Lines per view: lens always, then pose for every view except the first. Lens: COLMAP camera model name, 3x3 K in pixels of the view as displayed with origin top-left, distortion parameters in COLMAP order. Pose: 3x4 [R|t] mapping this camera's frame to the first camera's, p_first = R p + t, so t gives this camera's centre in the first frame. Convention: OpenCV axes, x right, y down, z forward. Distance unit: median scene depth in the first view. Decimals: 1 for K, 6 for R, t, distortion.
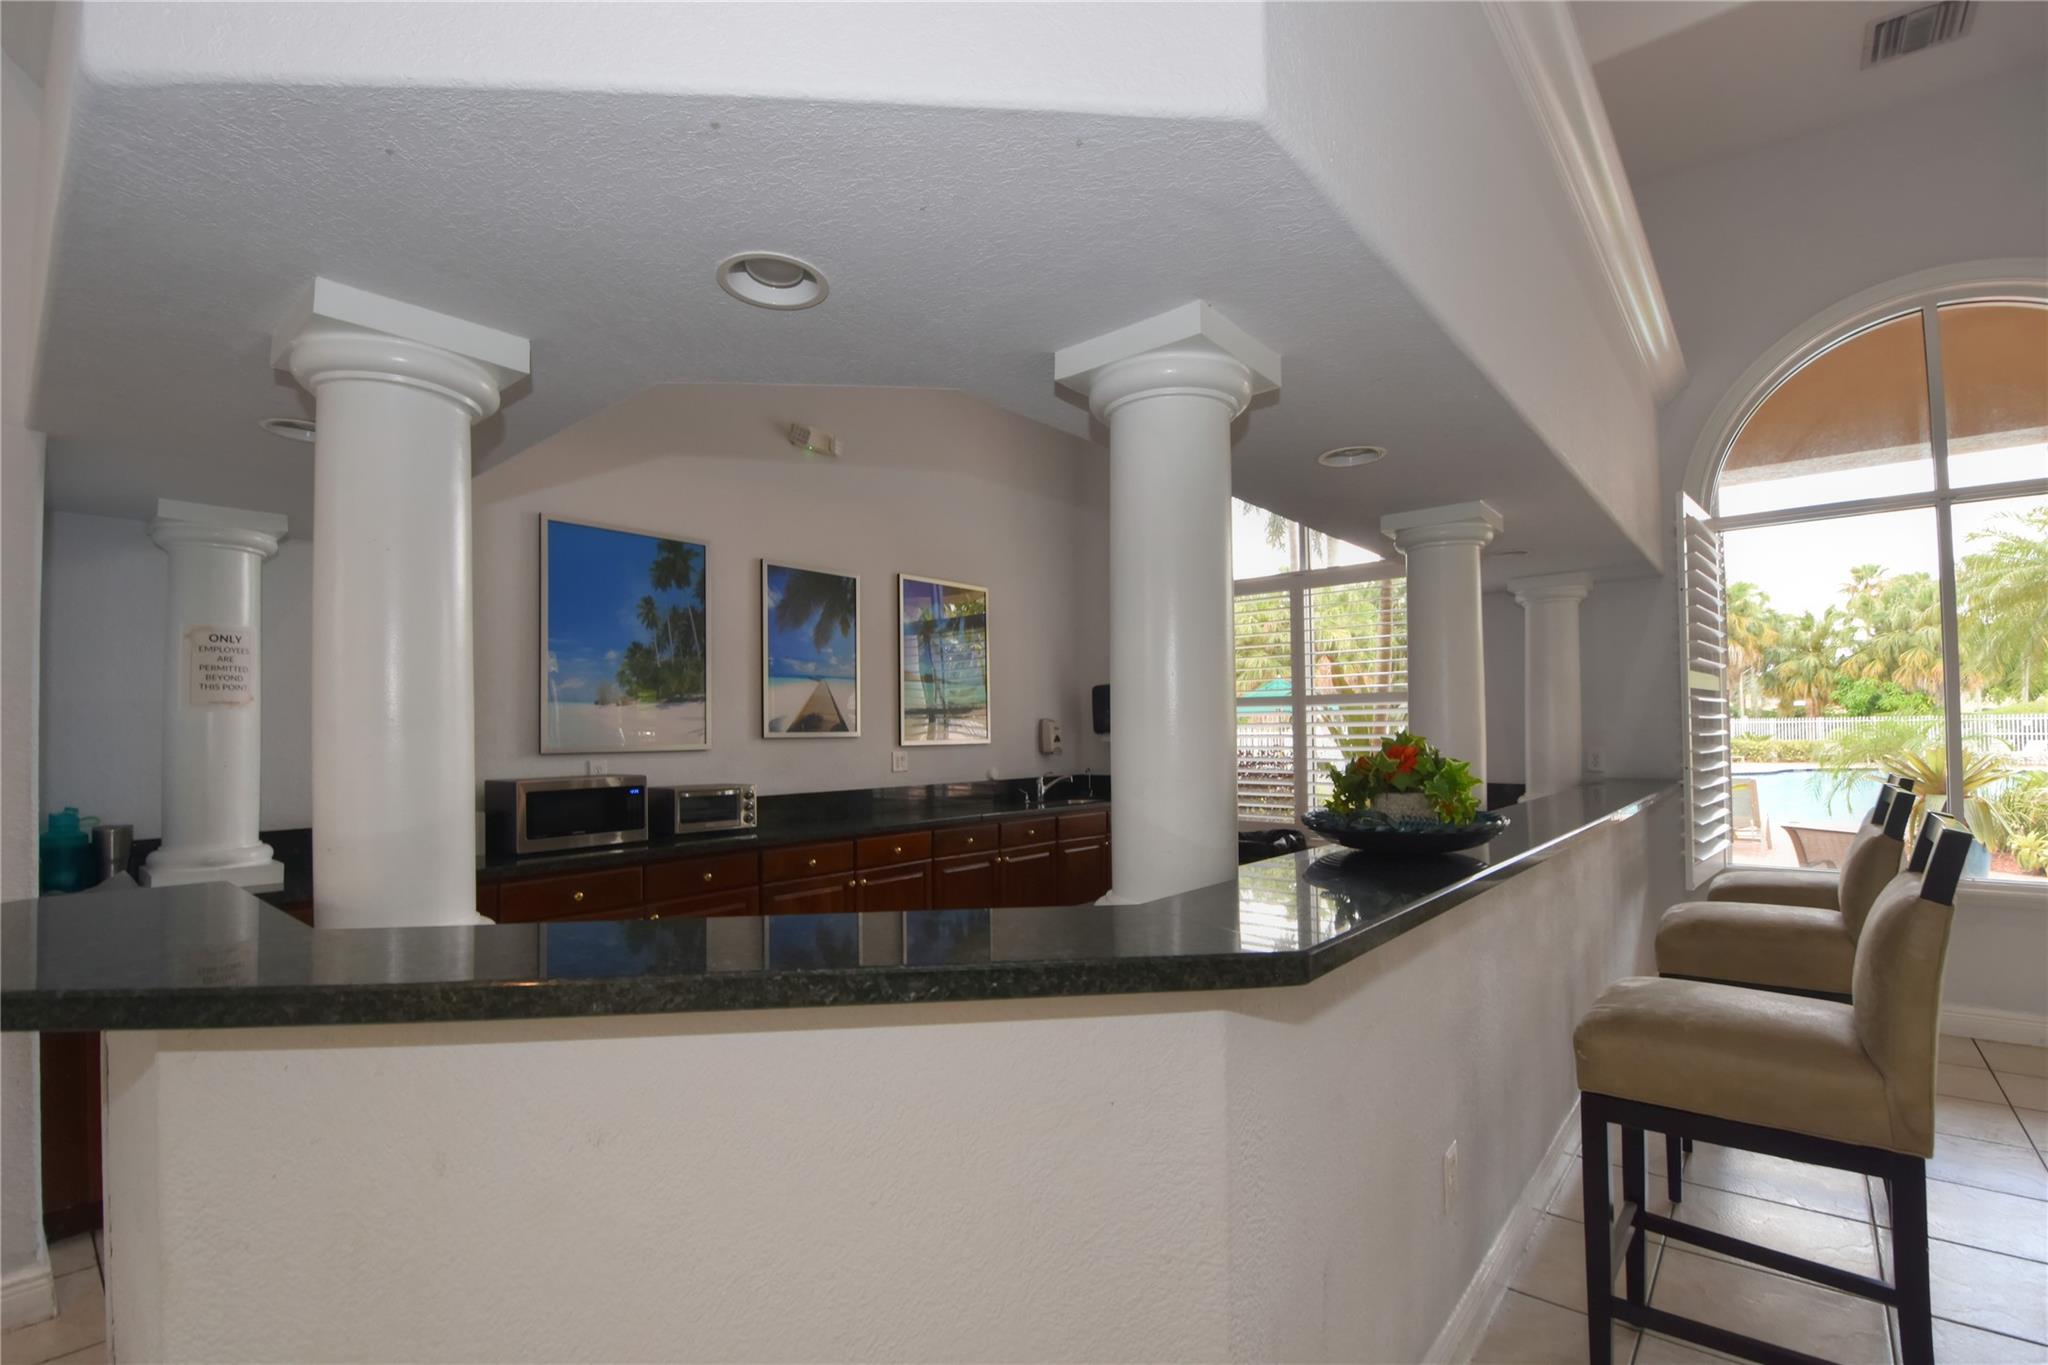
lens RADIAL K [[908.6, 0, 1024.0], [0, 908.6, 682.5], [0, 0, 1]] dist [0.004404, 0.000259]
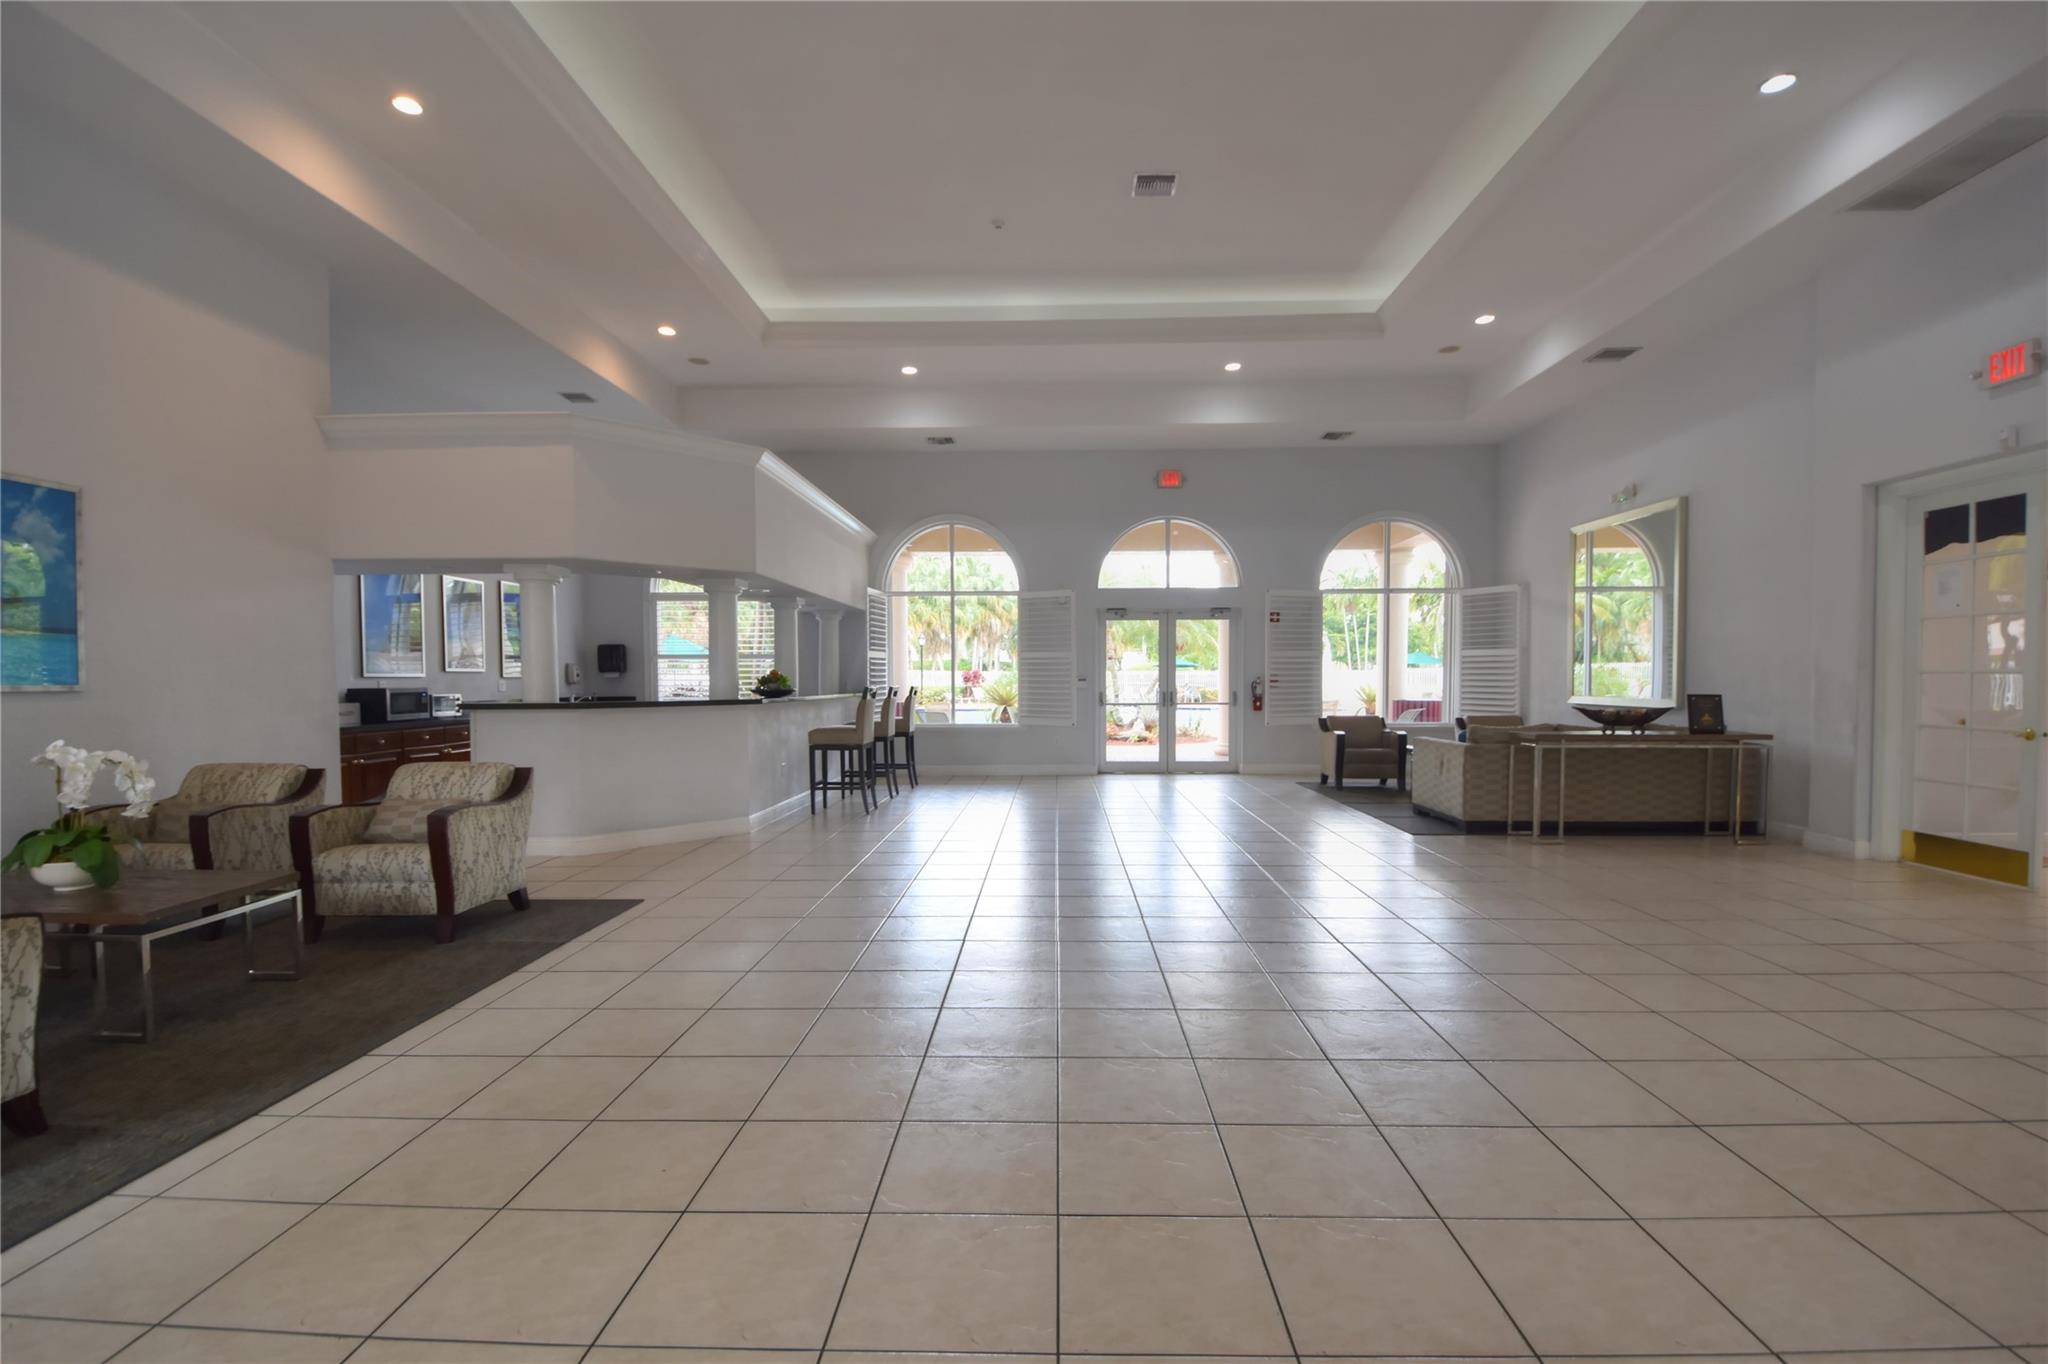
lens RADIAL K [[931.3, 0, 1024.0], [0, 931.3, 682.0], [0, 0, 1]] dist [-0.000031, -0.000022]
pose [[0.777596, 0.007163, 0.628724, -0.491612], [-0.040537, 0.998426, 0.038761, -0.033558], [-0.627457, -0.055627, 0.776662, -1.076802]]
